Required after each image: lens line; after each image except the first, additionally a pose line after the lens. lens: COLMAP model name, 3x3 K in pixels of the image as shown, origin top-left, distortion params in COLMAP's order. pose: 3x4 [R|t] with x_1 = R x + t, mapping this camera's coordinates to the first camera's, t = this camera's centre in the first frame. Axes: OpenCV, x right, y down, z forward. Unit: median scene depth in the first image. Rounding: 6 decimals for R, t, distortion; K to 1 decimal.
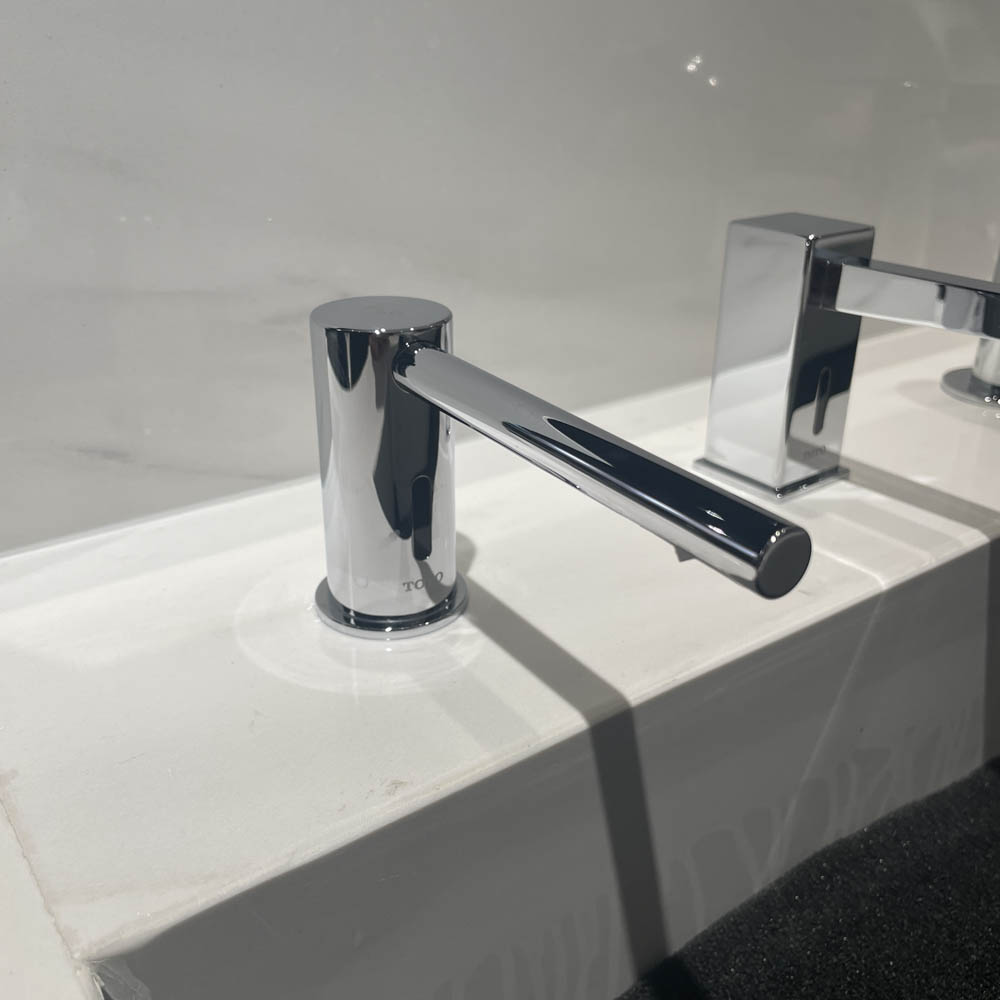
lens RADIAL K [[1017.3, 0, 524.7], [0, 1017.3, 497.1], [0, 0, 1]] dist [0.061572, -0.123413]
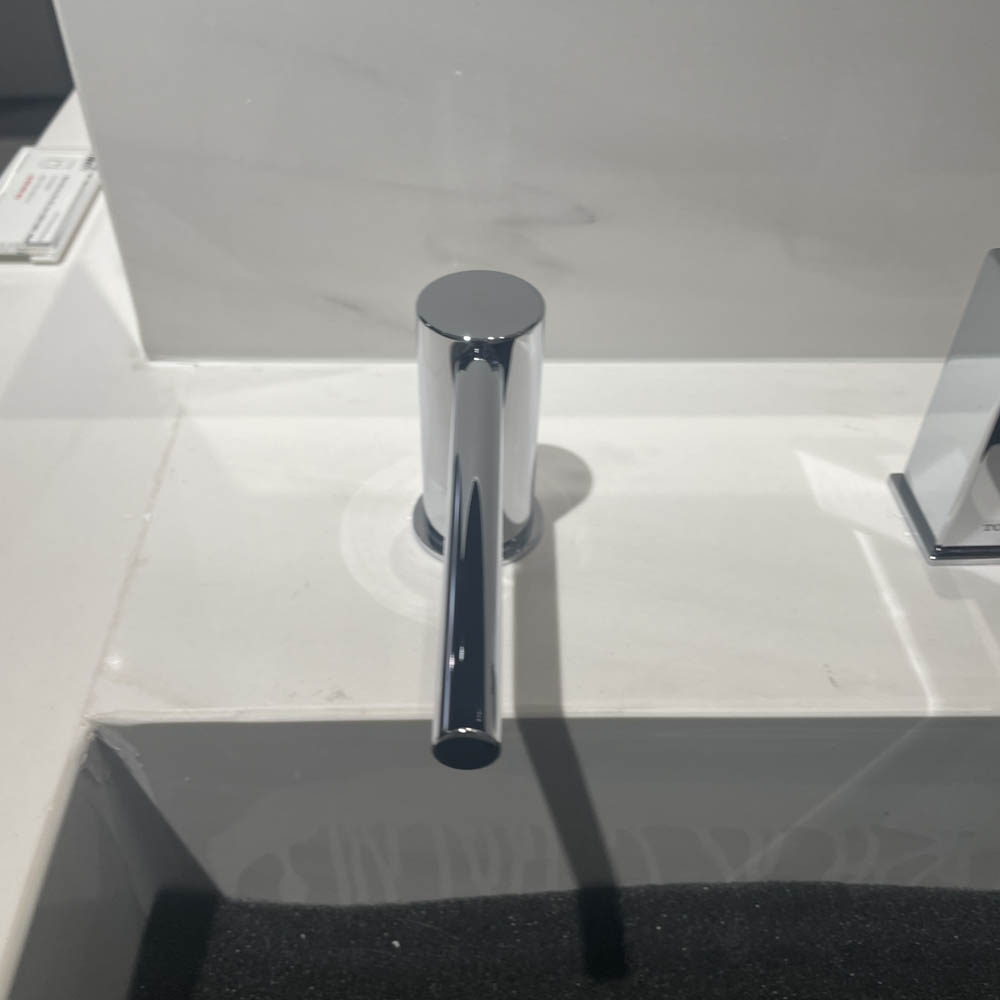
lens RADIAL K [[1014.8, 0, 500.0], [0, 1014.8, 500.0], [0, 0, 1]] dist [0.088716, -0.202433]
pose [[0.813691, 0.395999, -0.425548, 0.385716], [-0.245198, 0.897568, 0.366401, -0.363392], [0.527053, -0.193794, 0.827442, 0.067342]]
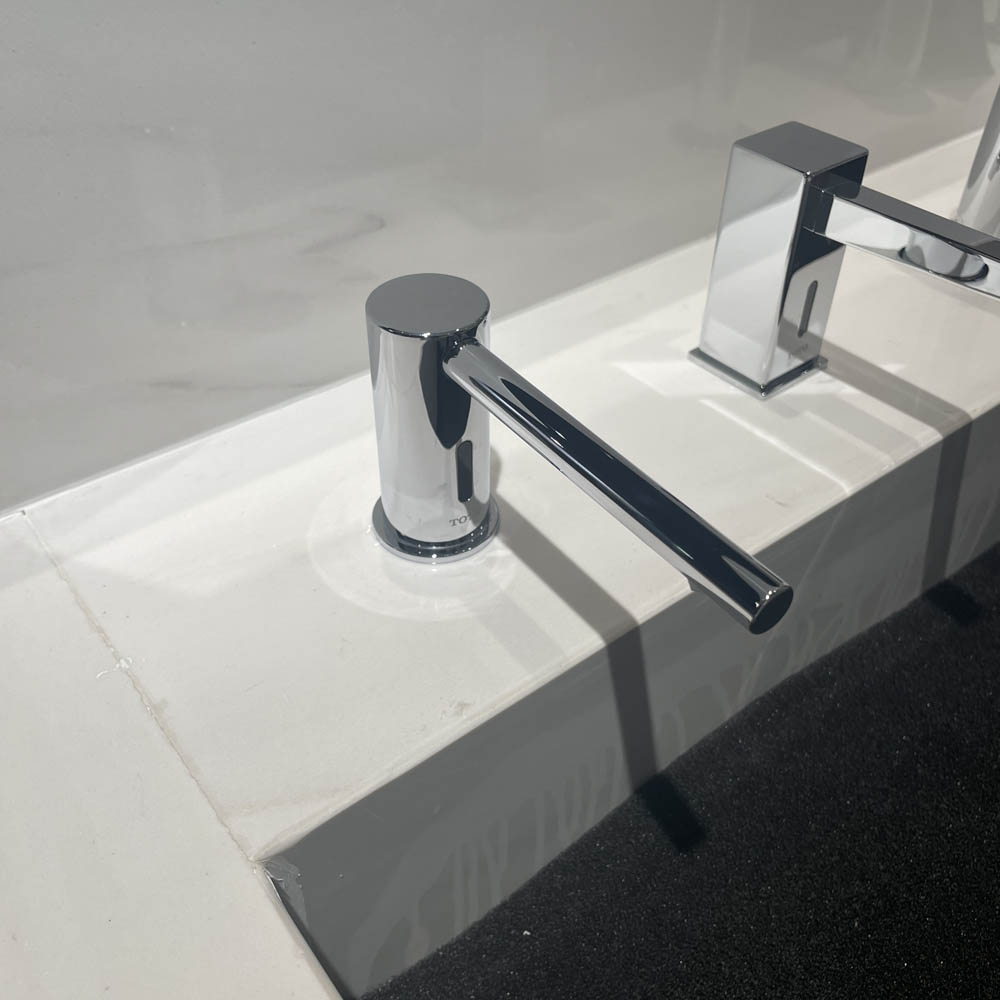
lens RADIAL K [[998.5, 0, 510.0], [0, 998.5, 501.2], [0, 0, 1]] dist [0.083649, -0.193149]
pose [[0.999811, -0.015031, 0.012324, -0.059695], [0.010967, 0.959696, 0.280826, -0.256962], [-0.016048, -0.280638, 0.959680, -0.121633]]
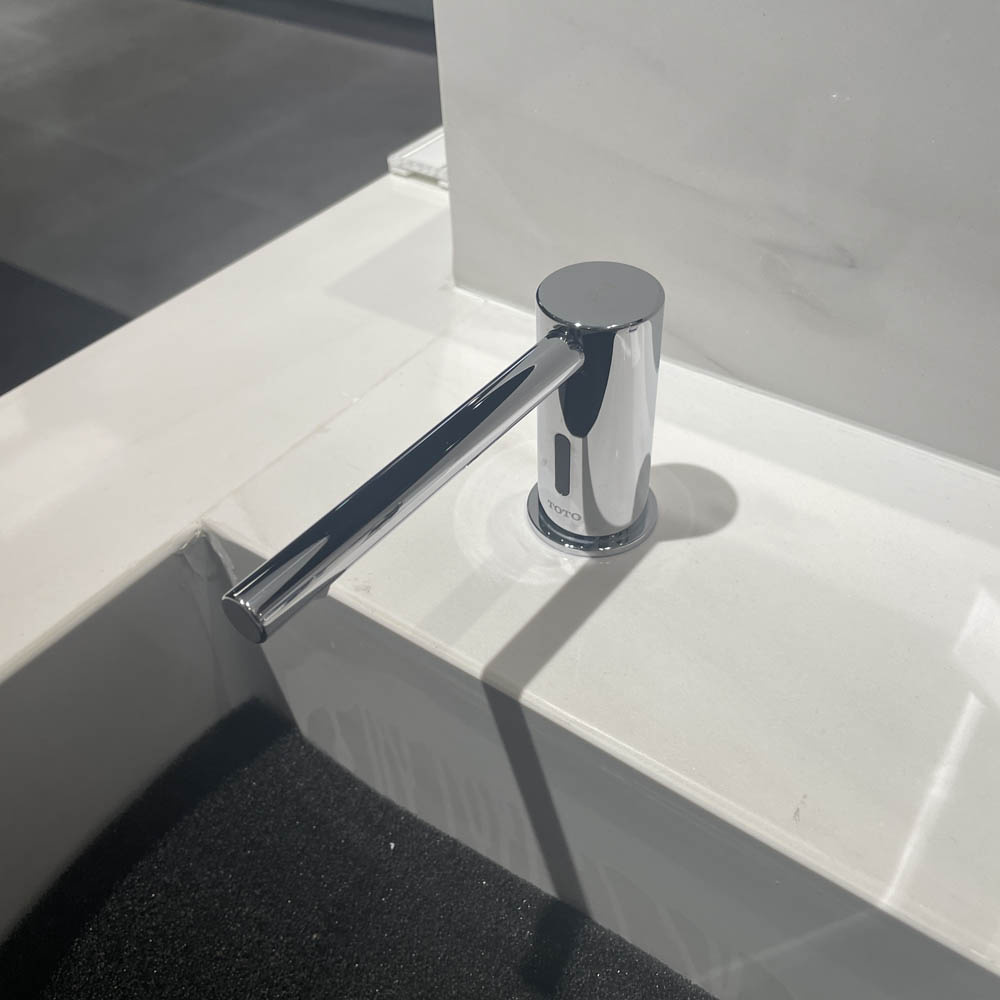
lens RADIAL K [[998.5, 0, 510.0], [0, 998.5, 501.2], [0, 0, 1]] dist [0.083649, -0.193149]
pose [[0.304438, 0.625137, -0.718694, 0.682629], [-0.365857, 0.773376, 0.517724, -0.484479], [0.879469, 0.105324, 0.464156, 0.399613]]
